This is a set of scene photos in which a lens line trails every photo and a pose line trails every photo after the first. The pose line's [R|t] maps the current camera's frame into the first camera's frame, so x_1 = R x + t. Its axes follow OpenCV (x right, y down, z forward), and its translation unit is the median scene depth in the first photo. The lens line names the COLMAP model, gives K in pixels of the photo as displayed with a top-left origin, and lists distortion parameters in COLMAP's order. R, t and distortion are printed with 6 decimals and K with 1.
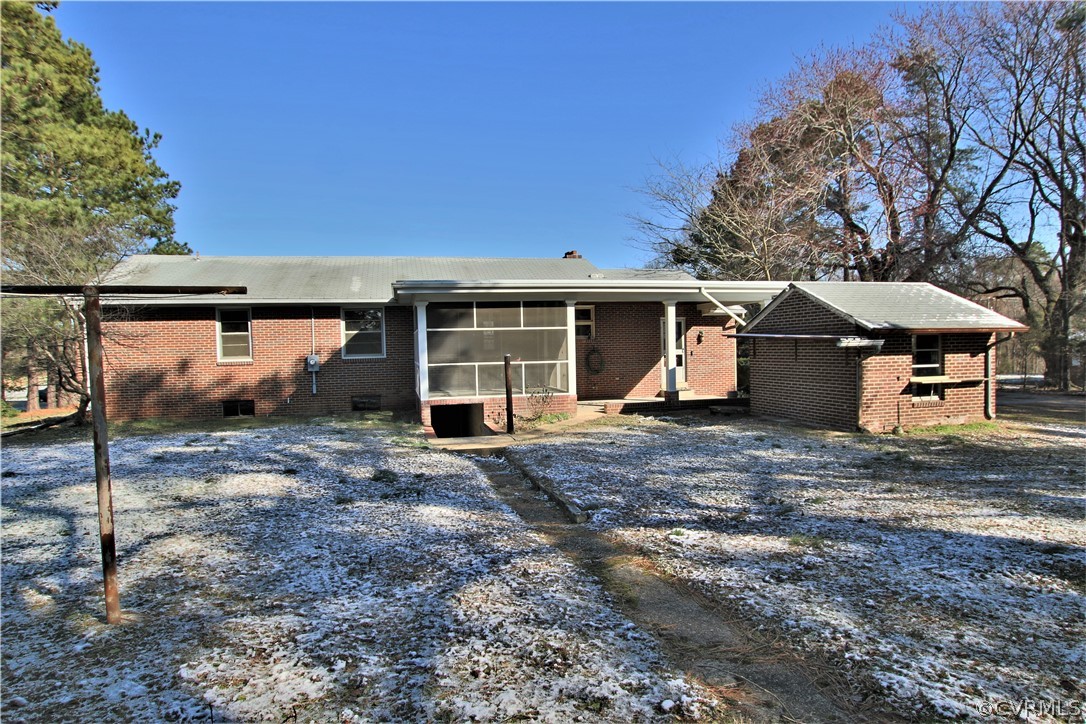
lens RADIAL K [[564.1, 0, 543.0], [0, 564.1, 362.0], [0, 0, 1]] dist [-0.022878, 0.000390]
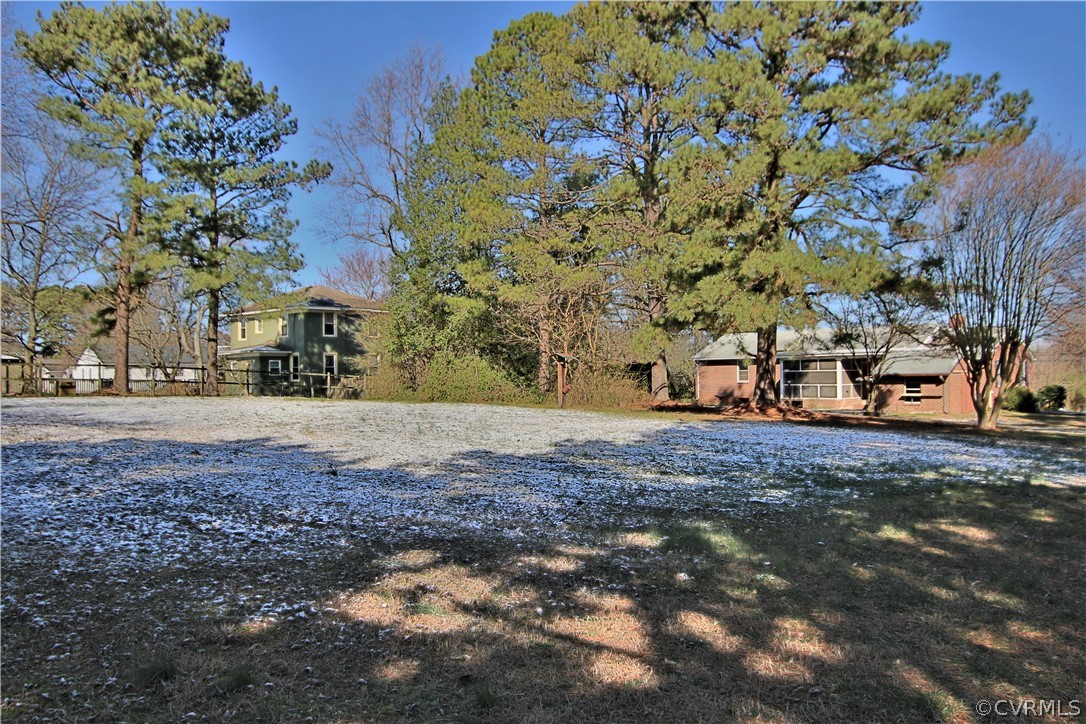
lens RADIAL K [[807.4, 0, 544.8], [0, 807.4, 346.7], [0, 0, 1]] dist [0.004757, 0.000372]
pose [[0.524666, -0.017547, -0.851128, 2.229315], [-0.020089, 0.999254, -0.032985, -0.023561], [0.851071, 0.034404, 0.523922, -1.756211]]
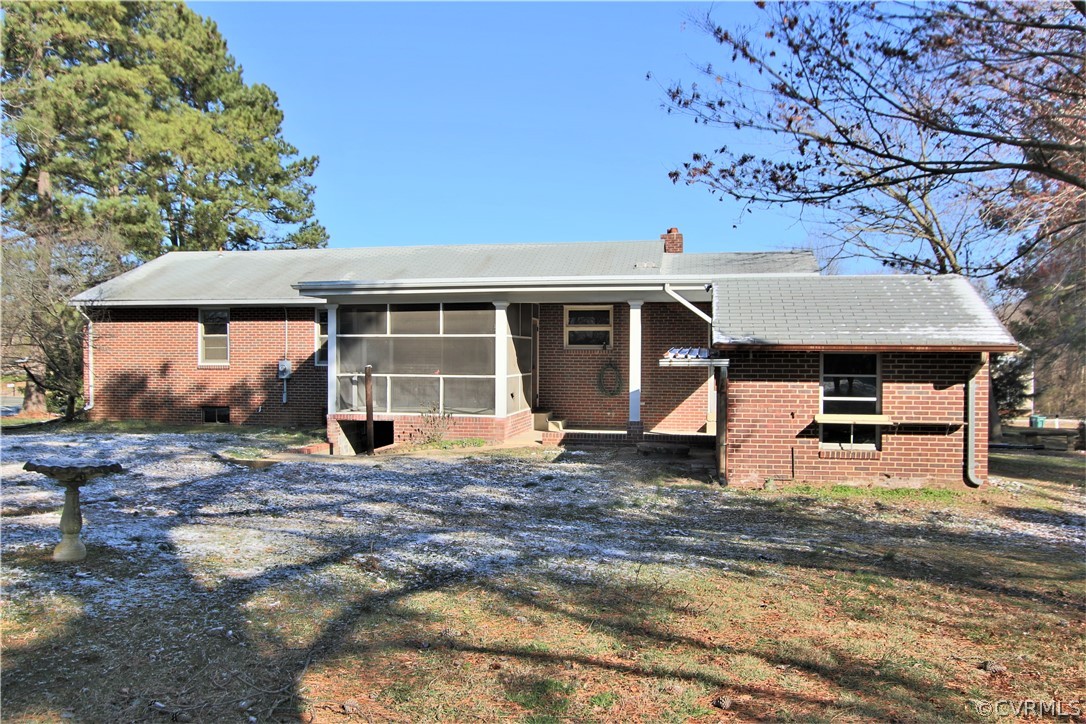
lens RADIAL K [[807.4, 0, 544.8], [0, 807.4, 346.7], [0, 0, 1]] dist [0.004757, 0.000372]
pose [[0.923870, 0.018930, -0.382238, 0.556239], [-0.032557, 0.999043, -0.029214, -0.012343], [0.381319, 0.039434, 0.923602, -0.051079]]
